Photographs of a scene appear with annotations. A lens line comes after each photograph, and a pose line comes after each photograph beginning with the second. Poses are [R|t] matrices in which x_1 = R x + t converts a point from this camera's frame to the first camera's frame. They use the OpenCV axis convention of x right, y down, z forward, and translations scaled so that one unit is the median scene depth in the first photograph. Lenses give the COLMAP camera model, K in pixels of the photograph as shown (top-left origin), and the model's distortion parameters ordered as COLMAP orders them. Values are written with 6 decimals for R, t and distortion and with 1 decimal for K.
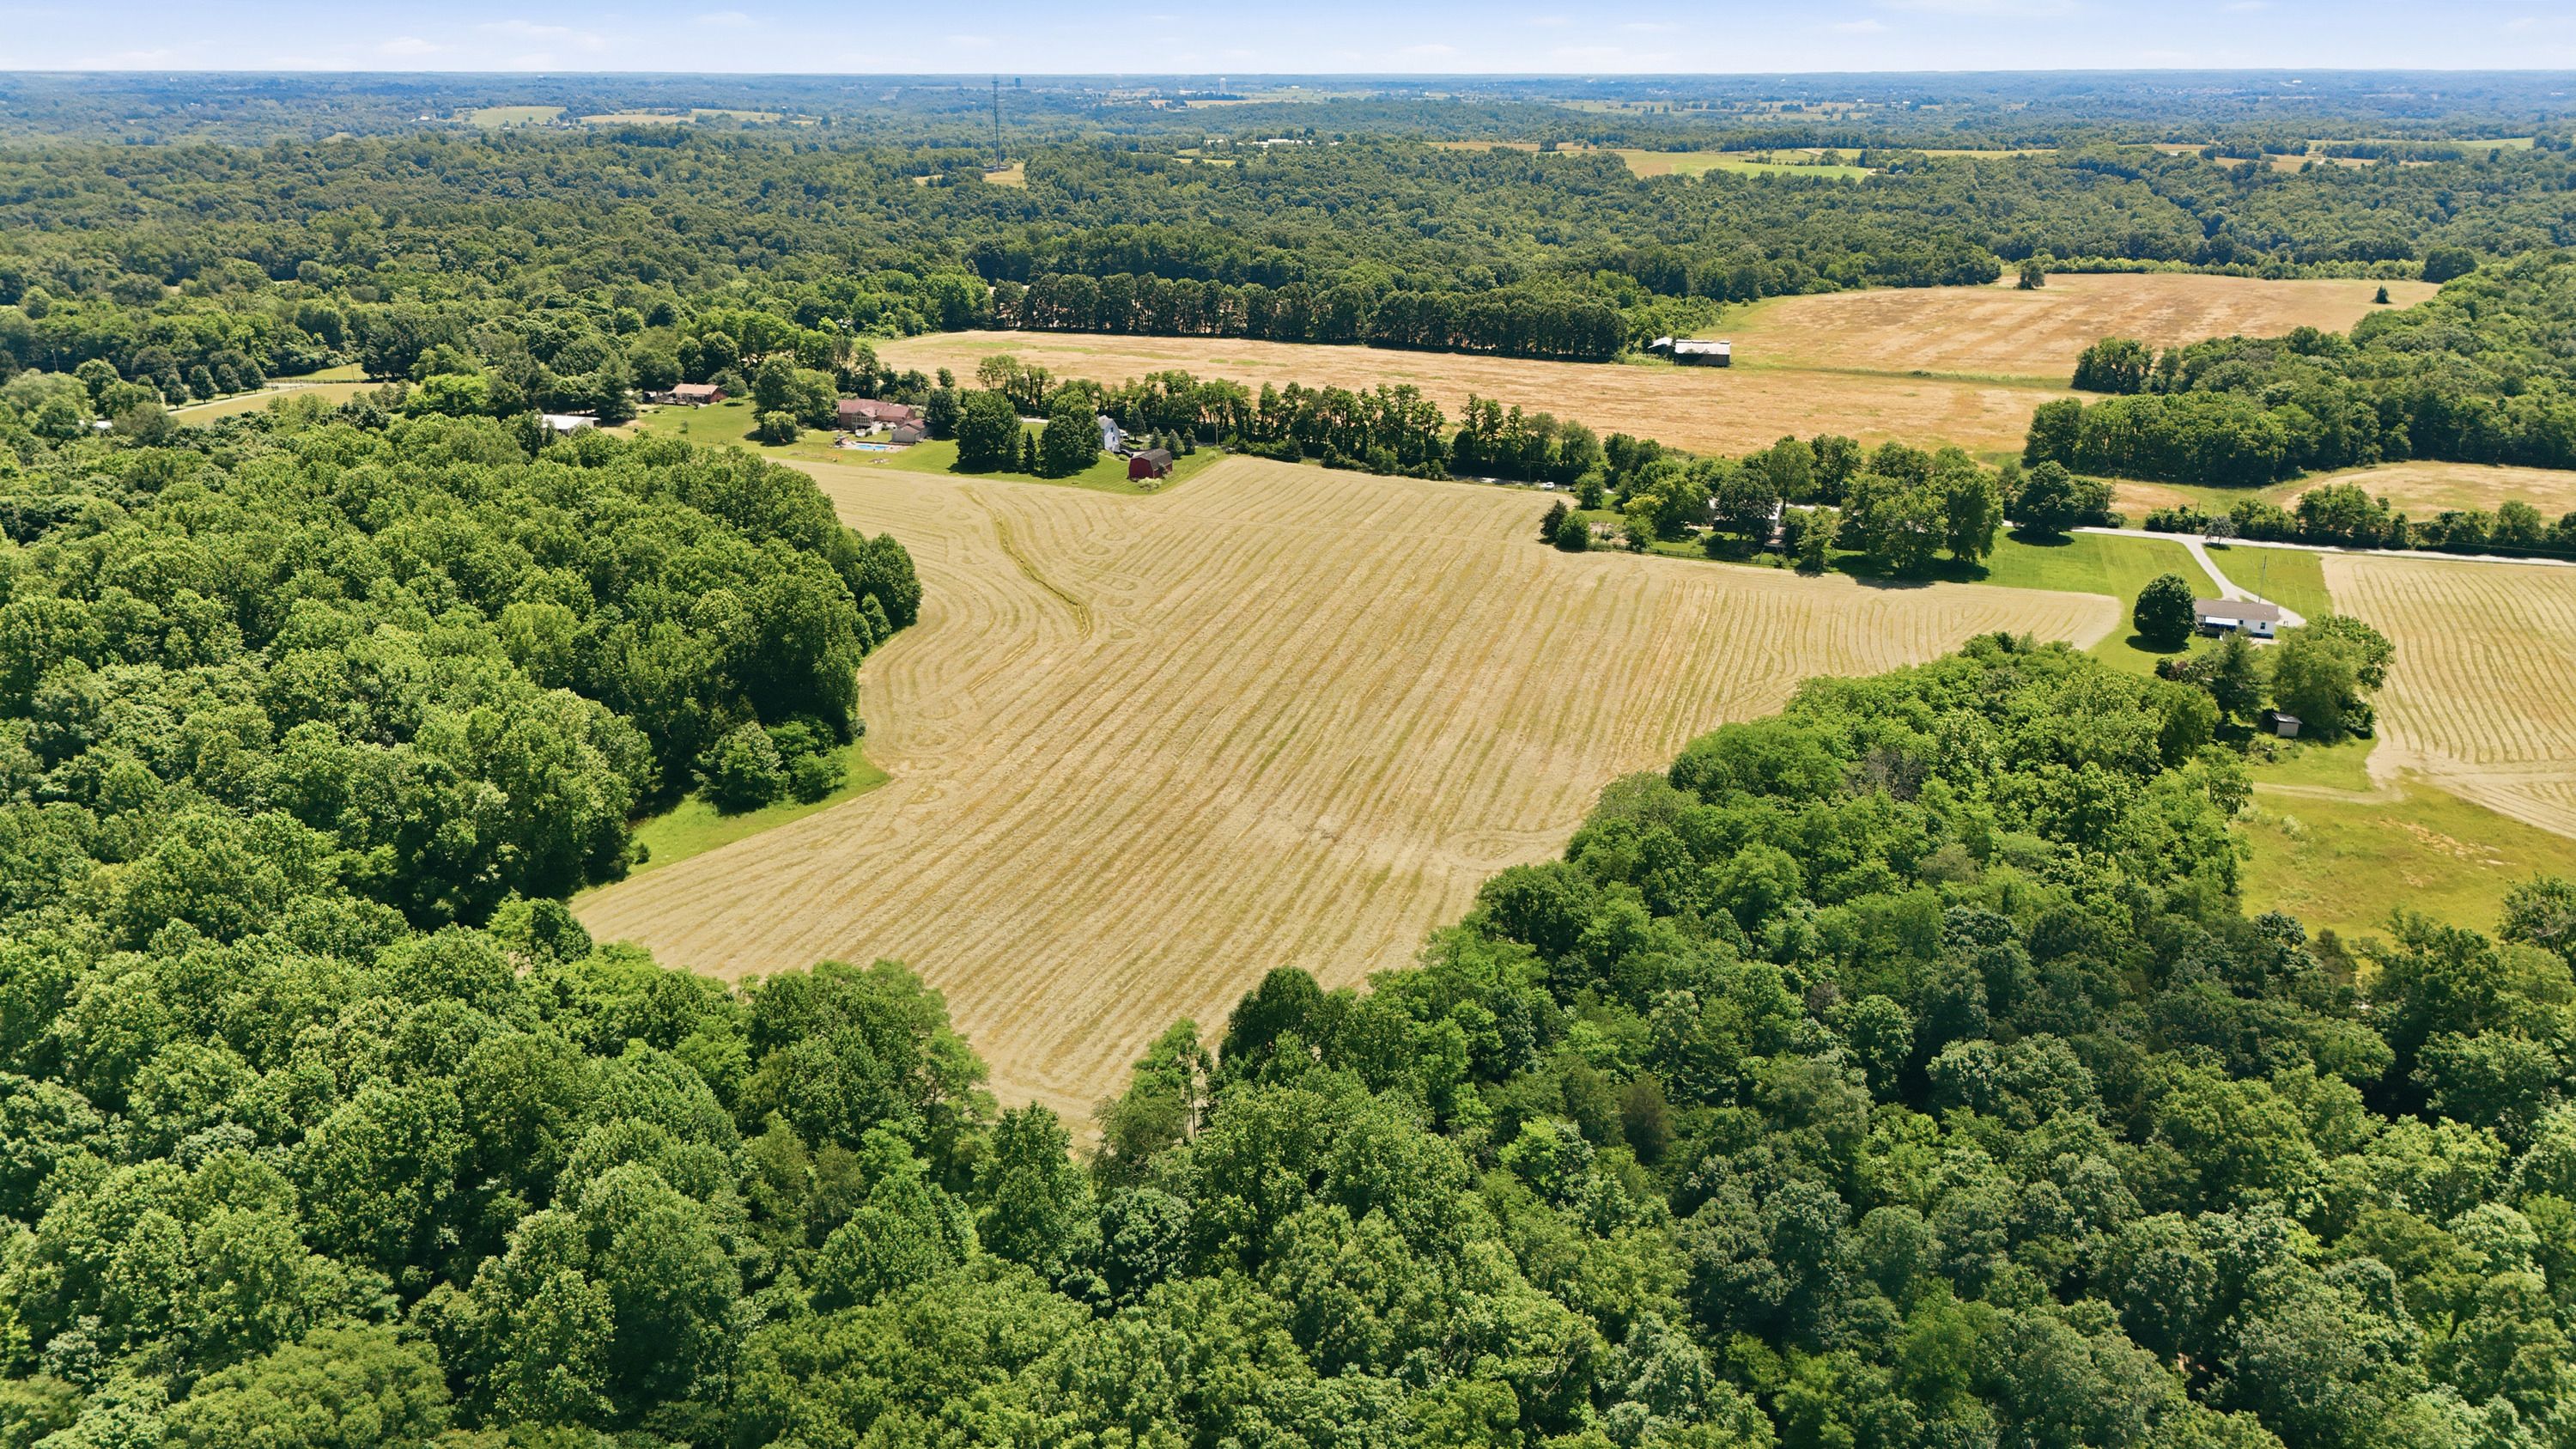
lens RADIAL K [[1912.6, 0, 1279.4], [0, 1912.6, 729.5], [0, 0, 1]] dist [0.066276, -0.064756]
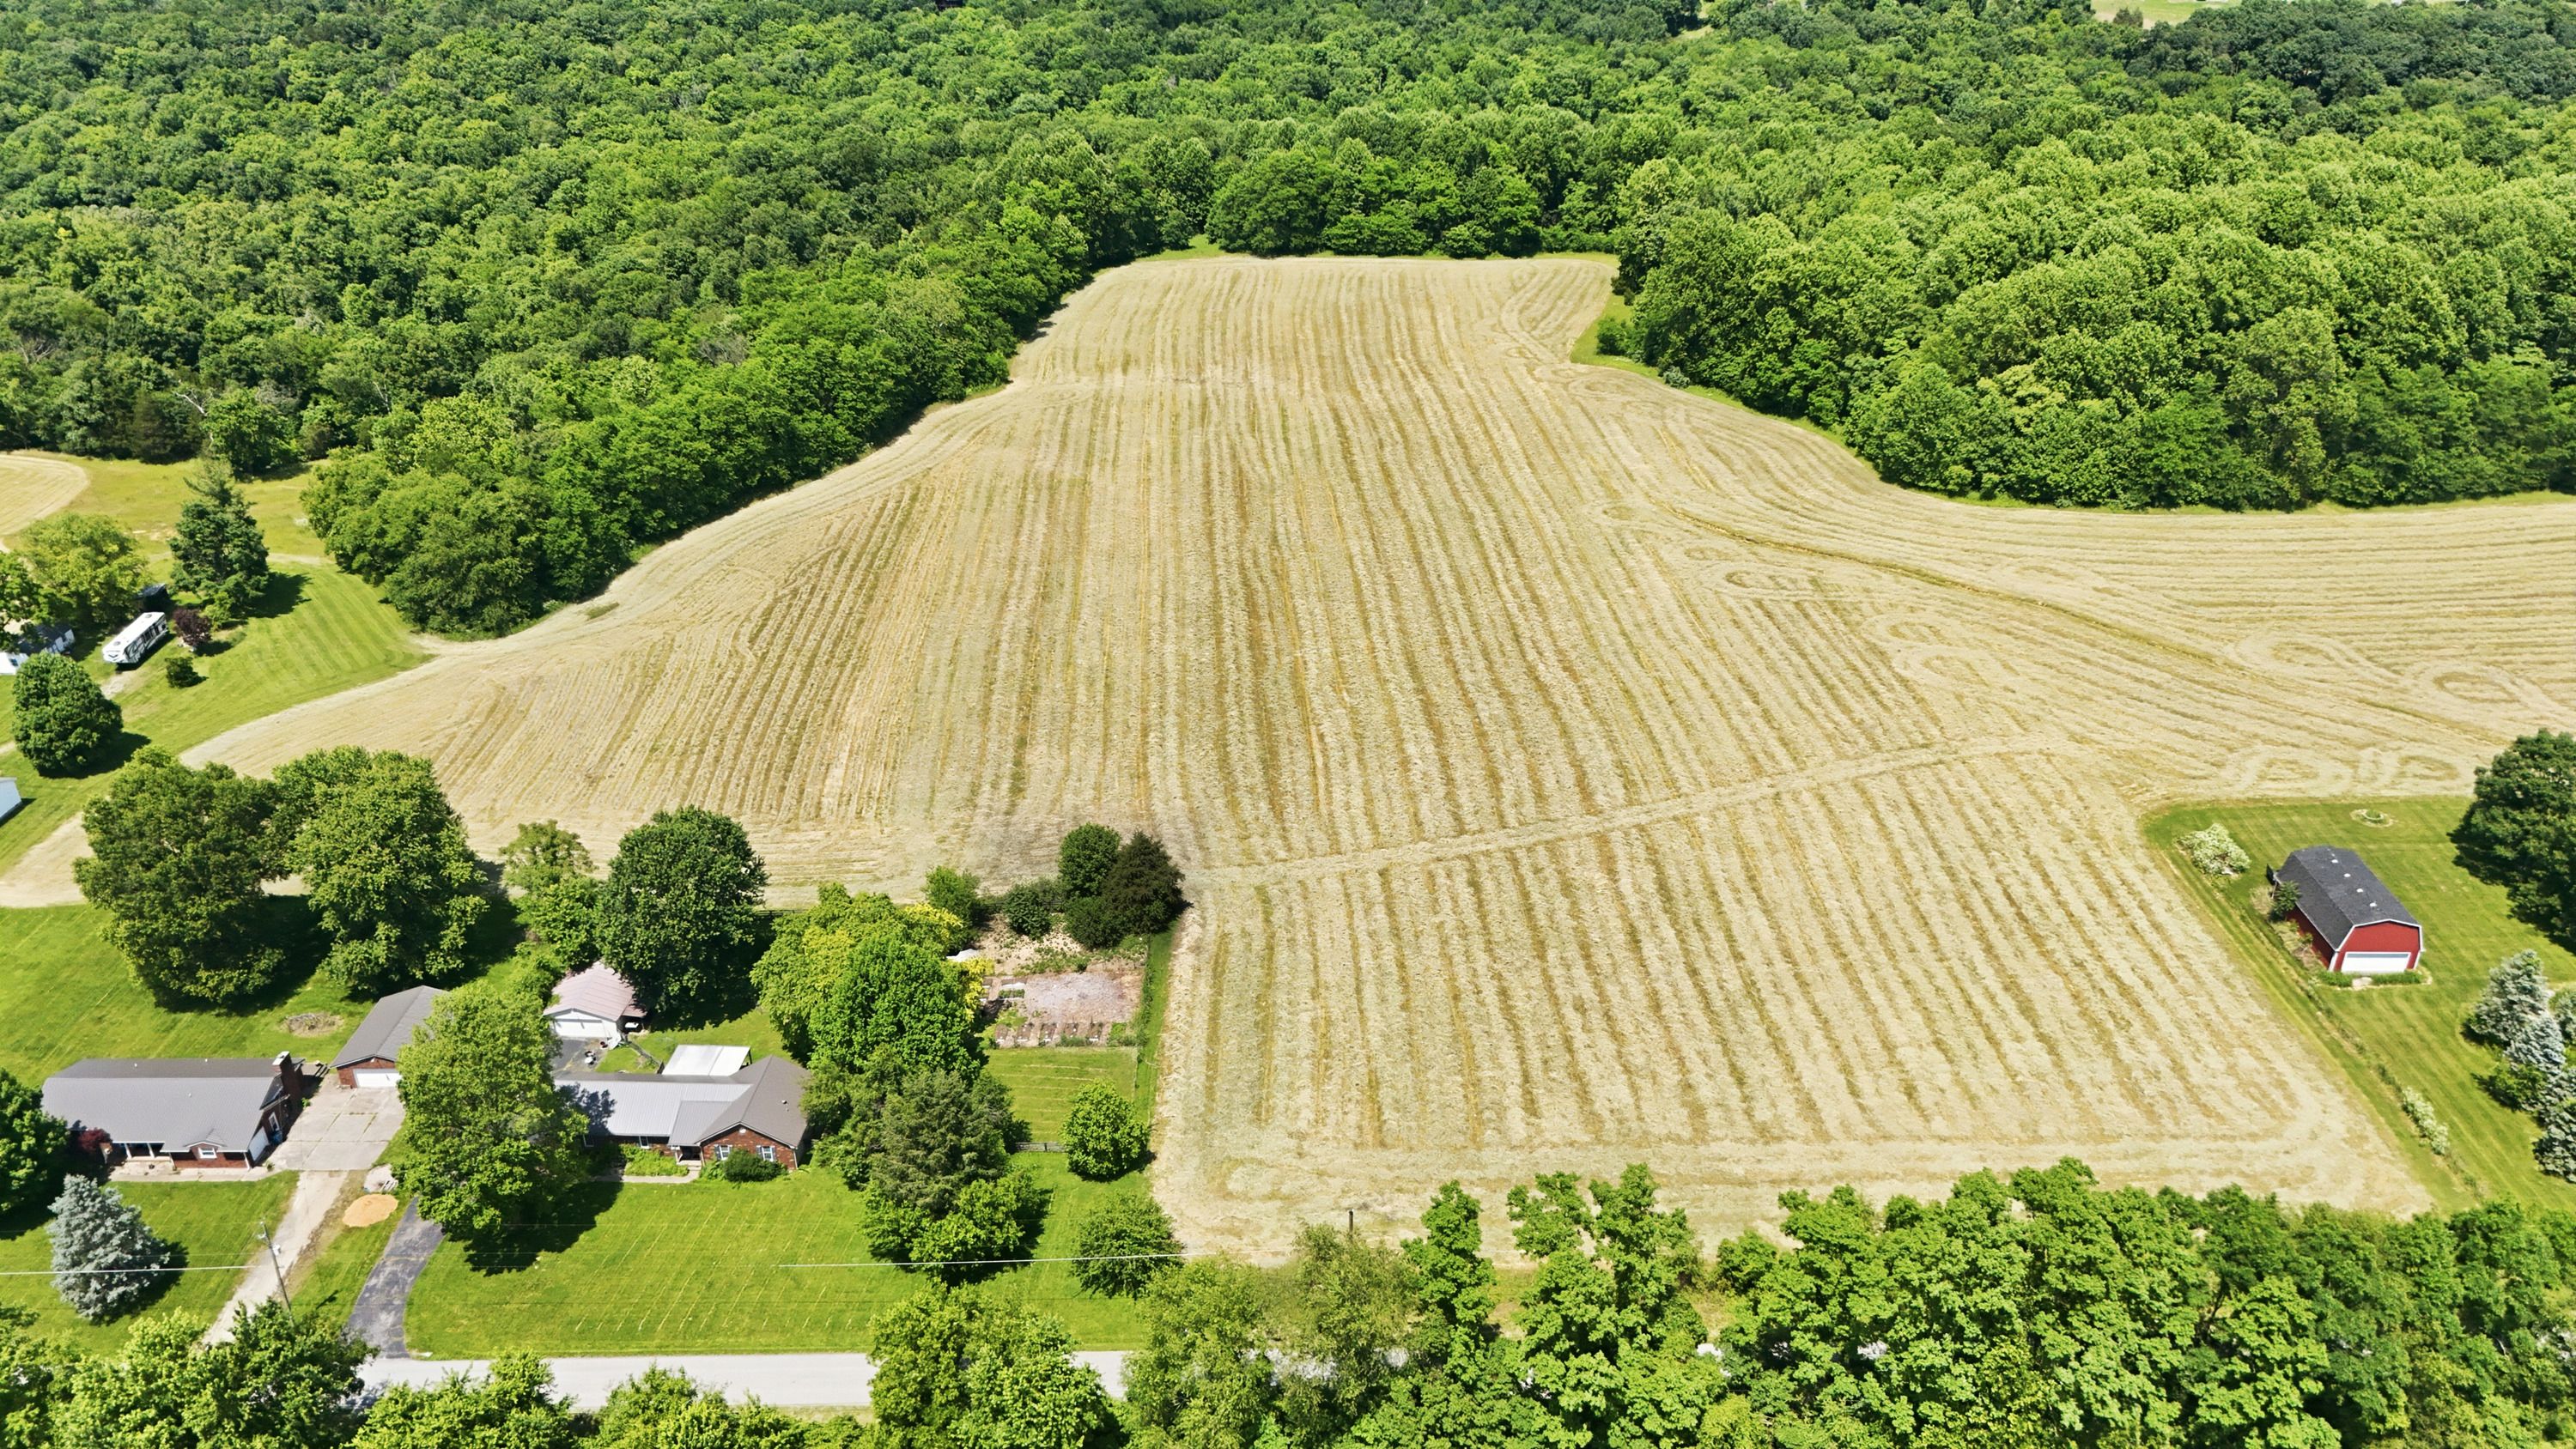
lens RADIAL K [[1892.2, 0, 1288.5], [0, 1892.2, 733.6], [0, 0, 1]] dist [0.061409, -0.055468]
pose [[-0.939693, 0.173847, -0.294542, 0.200230], [-0.098674, 0.686764, 0.720152, -0.373969], [0.327477, 0.705785, -0.628193, 1.080263]]
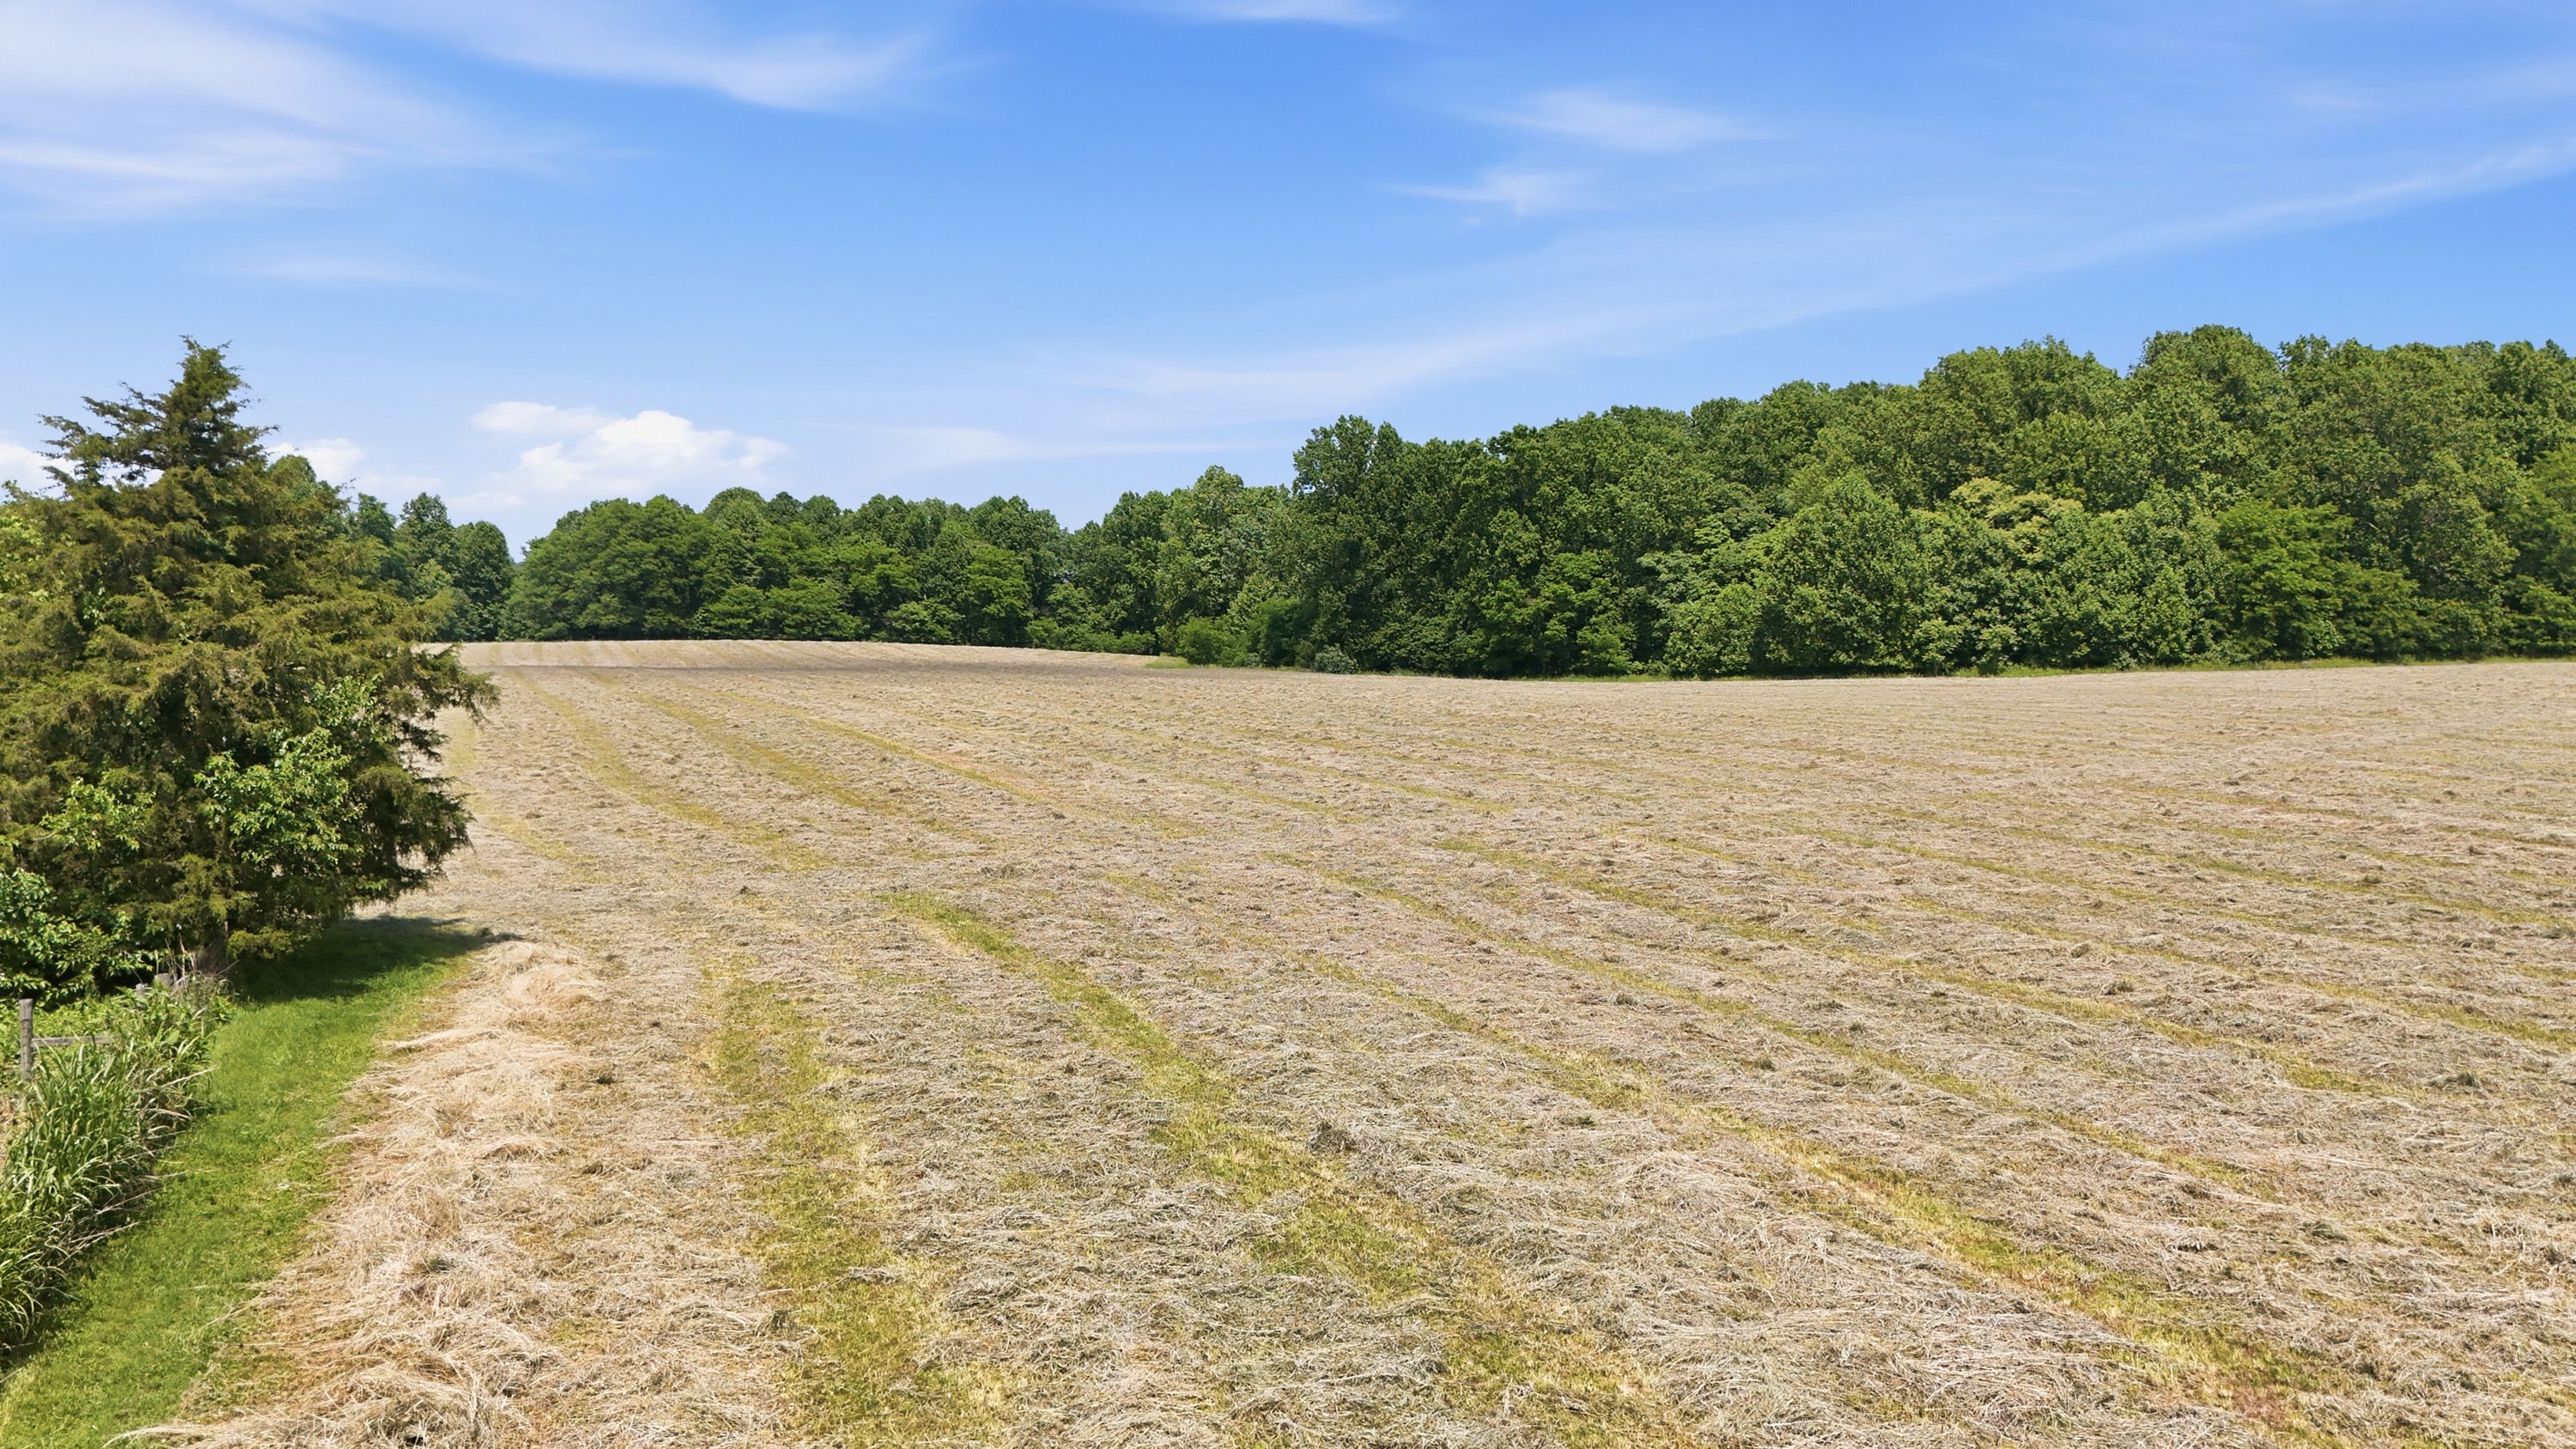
lens RADIAL K [[2004.0, 0, 1293.3], [0, 2004.0, 726.9], [0, 0, 1]] dist [0.069948, -0.111801]
pose [[-0.772412, 0.013491, -0.634979, 0.136622], [-0.241207, 0.918636, 0.312932, -0.118177], [0.587536, 0.394874, -0.706311, 0.926005]]
